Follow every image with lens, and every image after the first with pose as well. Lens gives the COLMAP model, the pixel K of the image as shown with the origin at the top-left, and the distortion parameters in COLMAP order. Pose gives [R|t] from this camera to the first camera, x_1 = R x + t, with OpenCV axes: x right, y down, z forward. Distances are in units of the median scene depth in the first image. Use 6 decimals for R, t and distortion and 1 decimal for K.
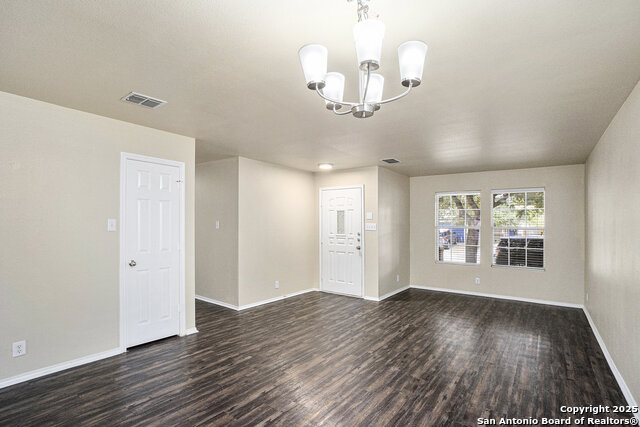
lens RADIAL K [[316.0, 0, 319.3], [0, 316.0, 222.7], [0, 0, 1]] dist [-0.043493, 0.001580]
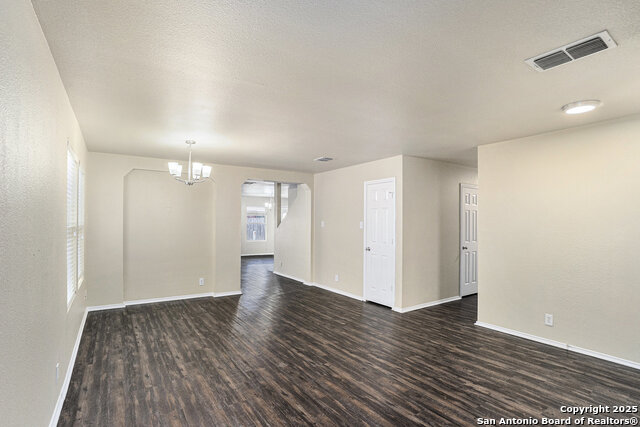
lens RADIAL K [[312.7, 0, 304.2], [0, 312.7, 222.5], [0, 0, 1]] dist [-0.026141, 0.000469]
pose [[-0.375759, -0.020686, -0.926486, 0.984644], [-0.000545, 0.999756, -0.022102, 0.027856], [0.926717, -0.007800, -0.375679, 1.235450]]
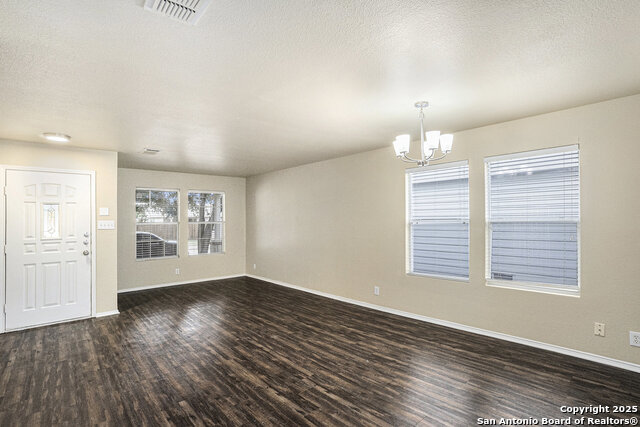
lens RADIAL K [[316.0, 0, 319.3], [0, 316.0, 222.7], [0, 0, 1]] dist [-0.043493, 0.001580]
pose [[0.203633, -0.025947, 0.978703, -0.791697], [0.012186, 0.999638, 0.023967, -0.008048], [-0.978972, 0.007046, 0.203875, 0.488306]]
